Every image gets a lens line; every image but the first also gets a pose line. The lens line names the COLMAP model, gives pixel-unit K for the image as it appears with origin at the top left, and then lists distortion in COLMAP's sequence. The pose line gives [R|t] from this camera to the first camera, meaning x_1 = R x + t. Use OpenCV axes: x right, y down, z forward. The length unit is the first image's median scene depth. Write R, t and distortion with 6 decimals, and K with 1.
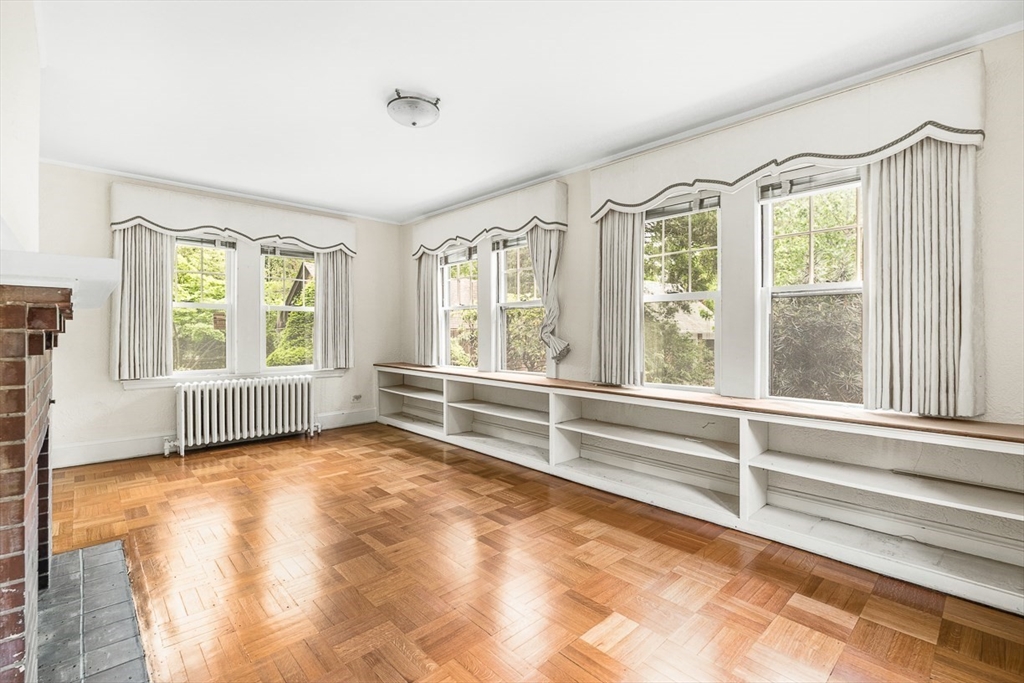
lens RADIAL K [[468.8, 0, 527.2], [0, 468.8, 335.2], [0, 0, 1]] dist [-0.002490, -0.000217]
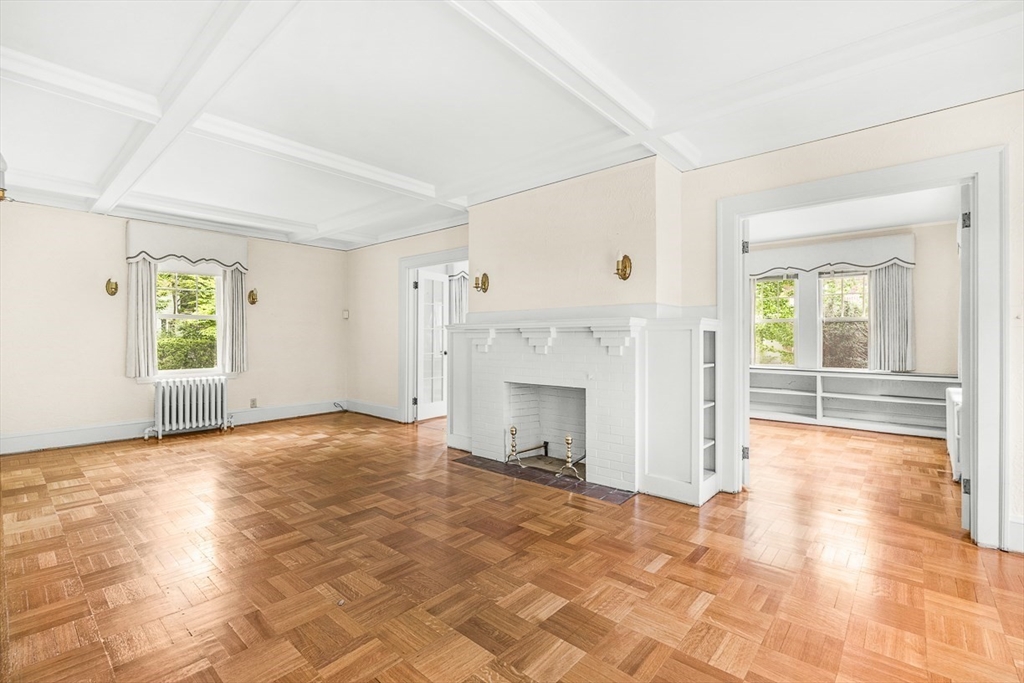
lens RADIAL K [[468.8, 0, 509.1], [0, 468.8, 340.6], [0, 0, 1]] dist [-0.002490, -0.000217]
pose [[0.997206, -0.005848, 0.074469, -1.380393], [0.005882, 0.999983, -0.000226, -0.006727], [-0.074466, 0.000664, 0.997223, -1.339165]]
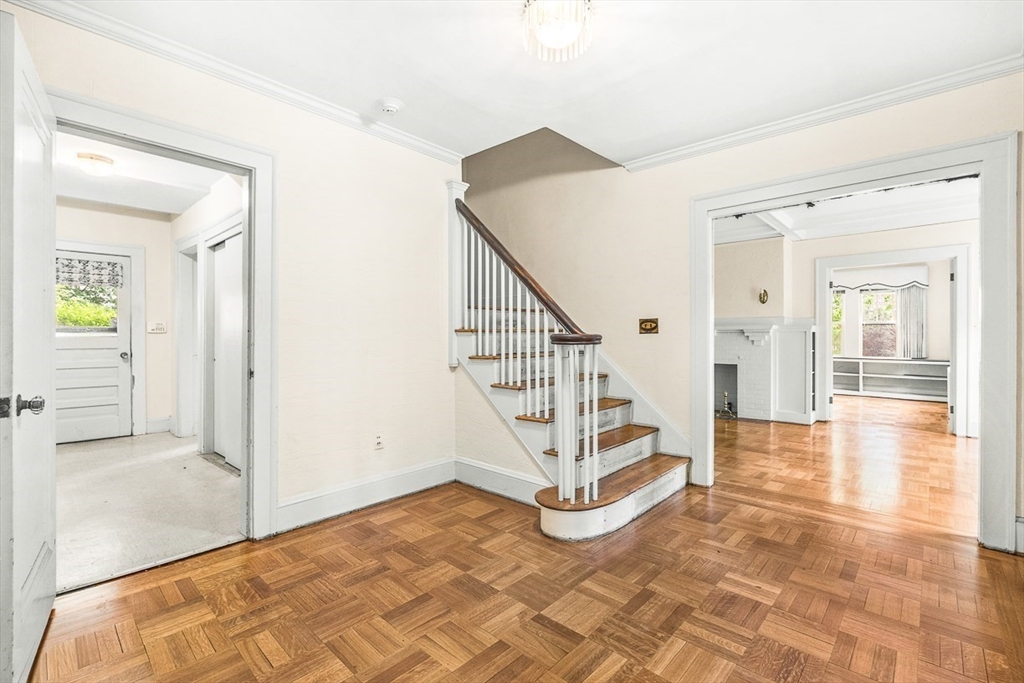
lens RADIAL K [[468.8, 0, 515.7], [0, 468.8, 338.4], [0, 0, 1]] dist [-0.002490, -0.000217]
pose [[0.998048, -0.005731, 0.062183, -2.461332], [0.005625, 0.999982, 0.001882, -0.011874], [-0.062193, -0.001528, 0.998063, -2.442805]]
